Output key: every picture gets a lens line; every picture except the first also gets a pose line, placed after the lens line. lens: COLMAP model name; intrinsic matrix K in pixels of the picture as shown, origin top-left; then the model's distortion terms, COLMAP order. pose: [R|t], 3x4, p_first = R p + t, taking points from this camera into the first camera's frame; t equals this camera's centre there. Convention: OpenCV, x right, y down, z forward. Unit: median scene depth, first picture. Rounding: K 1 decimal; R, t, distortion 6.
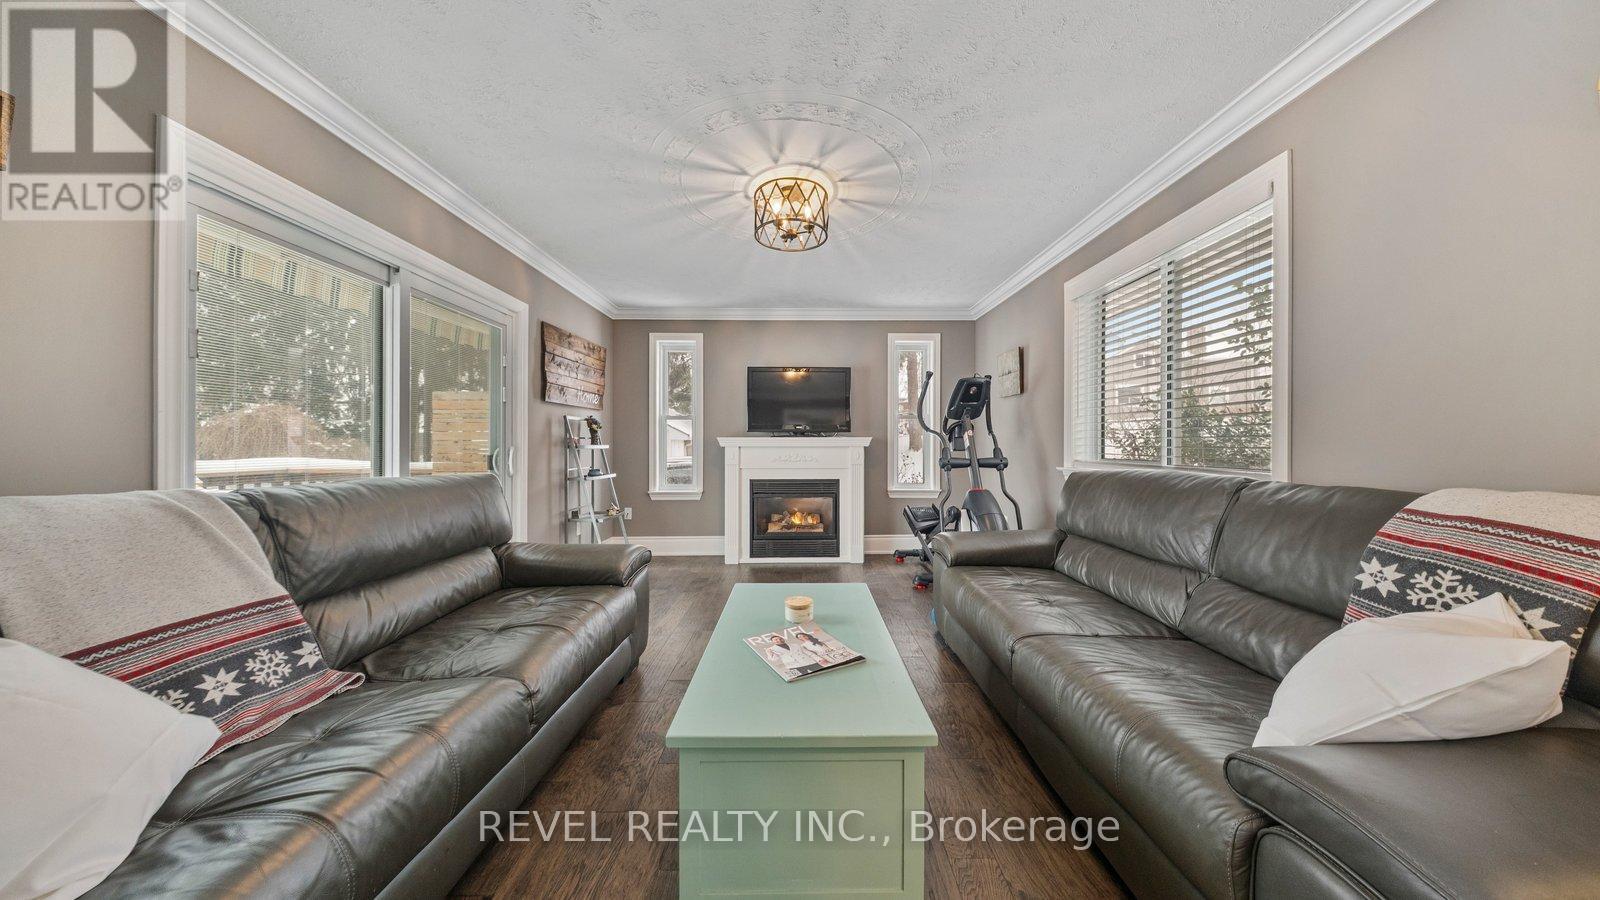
lens RADIAL K [[480.1, 0, 804.9], [0, 480.1, 444.8], [0, 0, 1]] dist [0.009447, -0.005049]
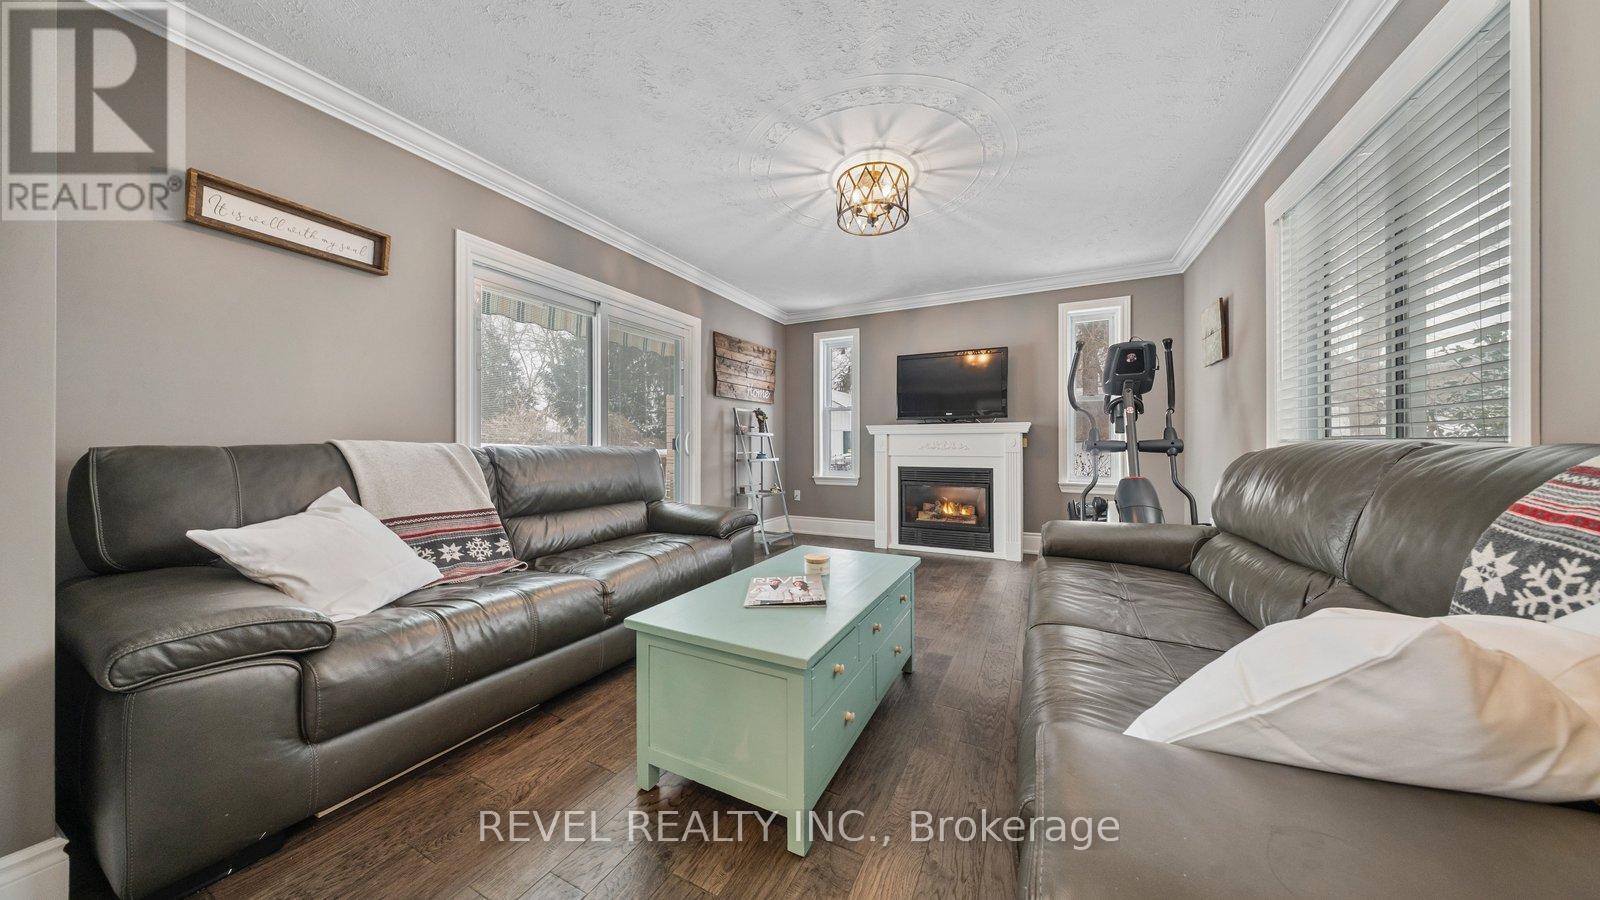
lens RADIAL K [[480.1, 0, 804.9], [0, 480.1, 444.8], [0, 0, 1]] dist [0.009447, -0.005049]
pose [[0.888730, -0.000438, -0.458431, 0.320457], [-0.000479, 0.999998, -0.001883, 0.051374], [0.458431, 0.001893, 0.888728, 0.016674]]
